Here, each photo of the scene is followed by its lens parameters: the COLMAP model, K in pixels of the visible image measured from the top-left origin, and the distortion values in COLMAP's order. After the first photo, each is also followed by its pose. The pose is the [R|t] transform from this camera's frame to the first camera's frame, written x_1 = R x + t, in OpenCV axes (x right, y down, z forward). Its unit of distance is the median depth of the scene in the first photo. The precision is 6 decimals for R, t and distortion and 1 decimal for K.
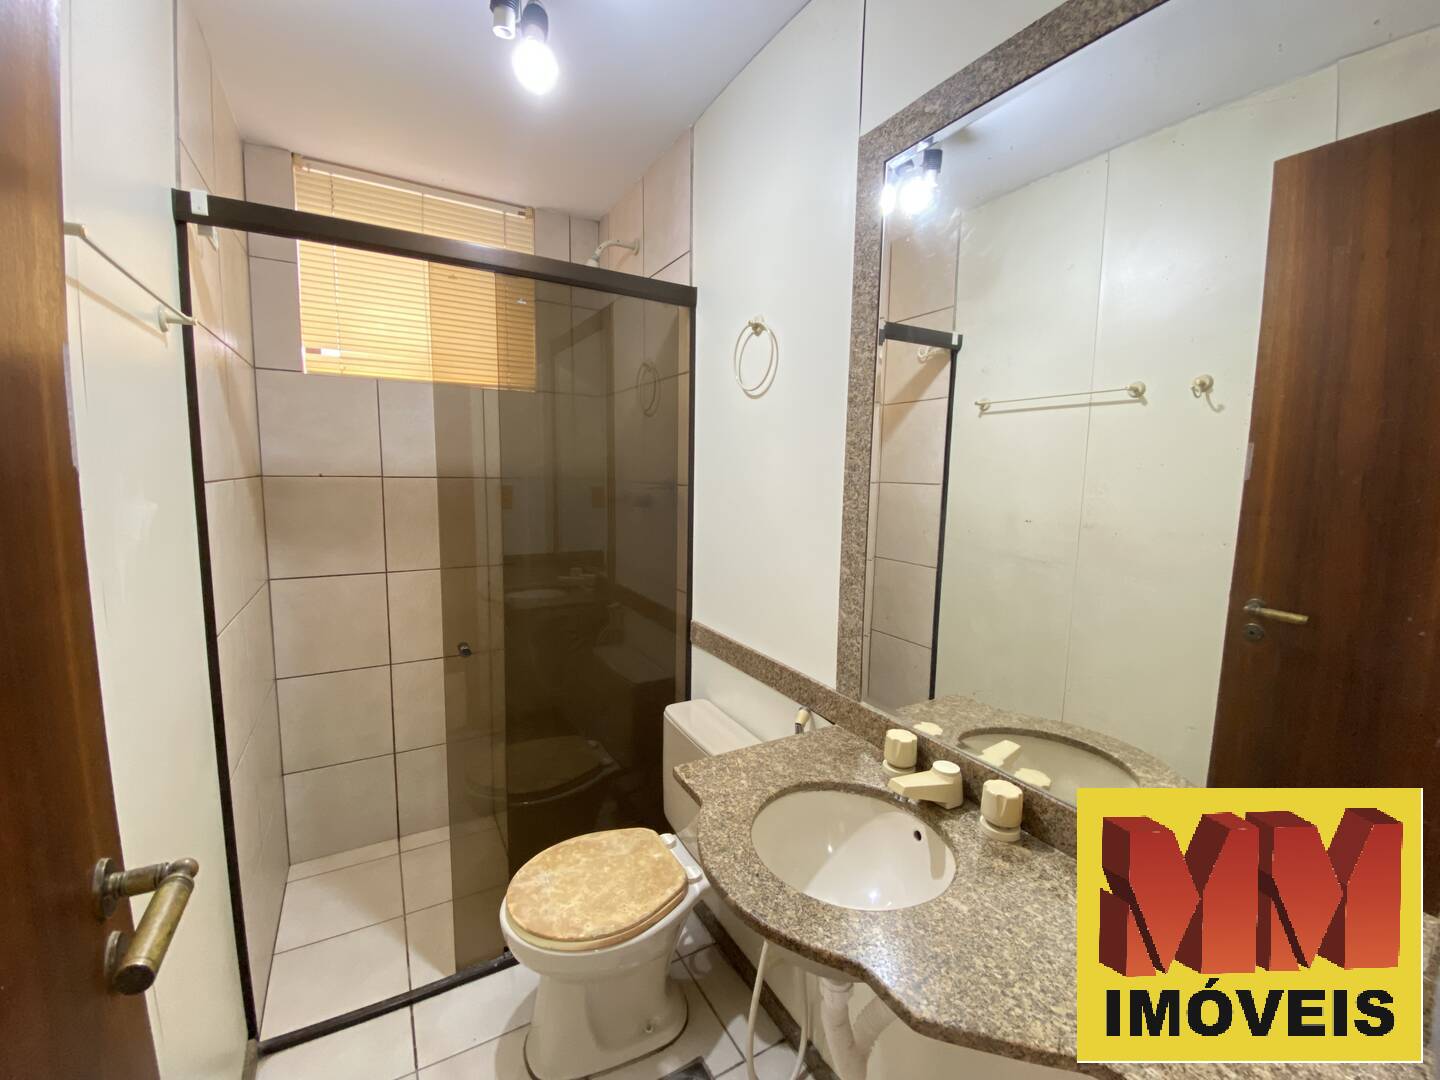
lens RADIAL K [[591.5, 0, 699.3], [0, 591.5, 540.7], [0, 0, 1]] dist [-0.013954, -0.006288]
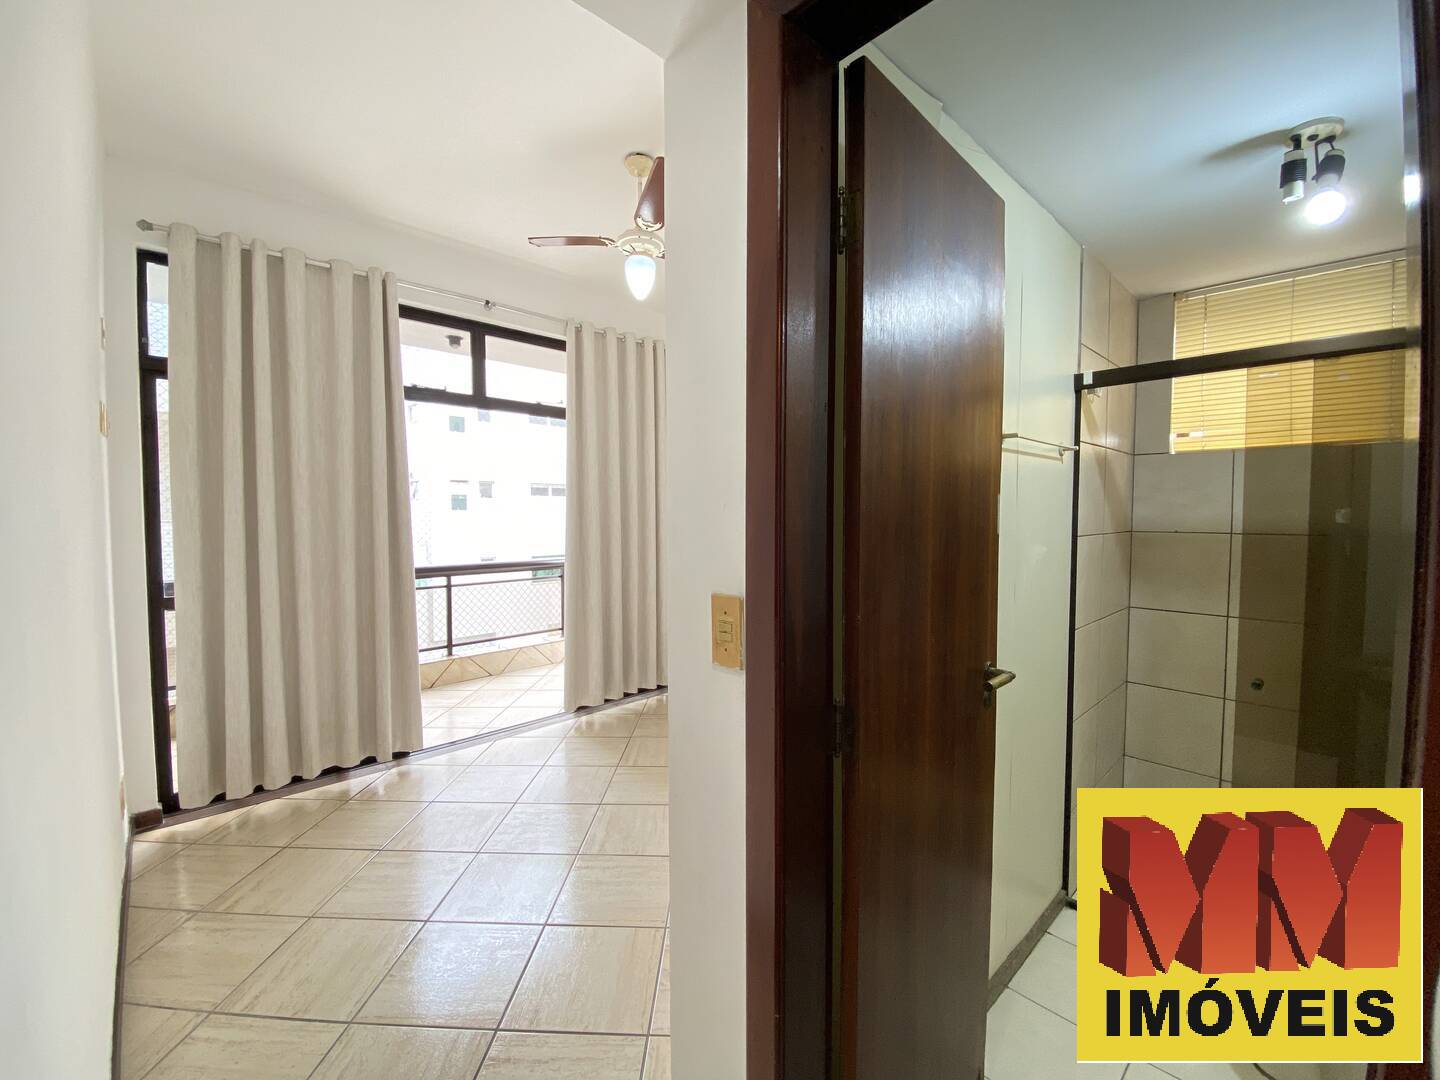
lens RADIAL K [[584.0, 0, 713.0], [0, 584.0, 535.0], [0, 0, 1]] dist [0.005708, -0.016004]
pose [[0.225473, 0.022292, -0.973994, 0.835437], [-0.109252, 0.994011, -0.002541, 0.025857], [0.968104, 0.106984, 0.226558, -0.617237]]
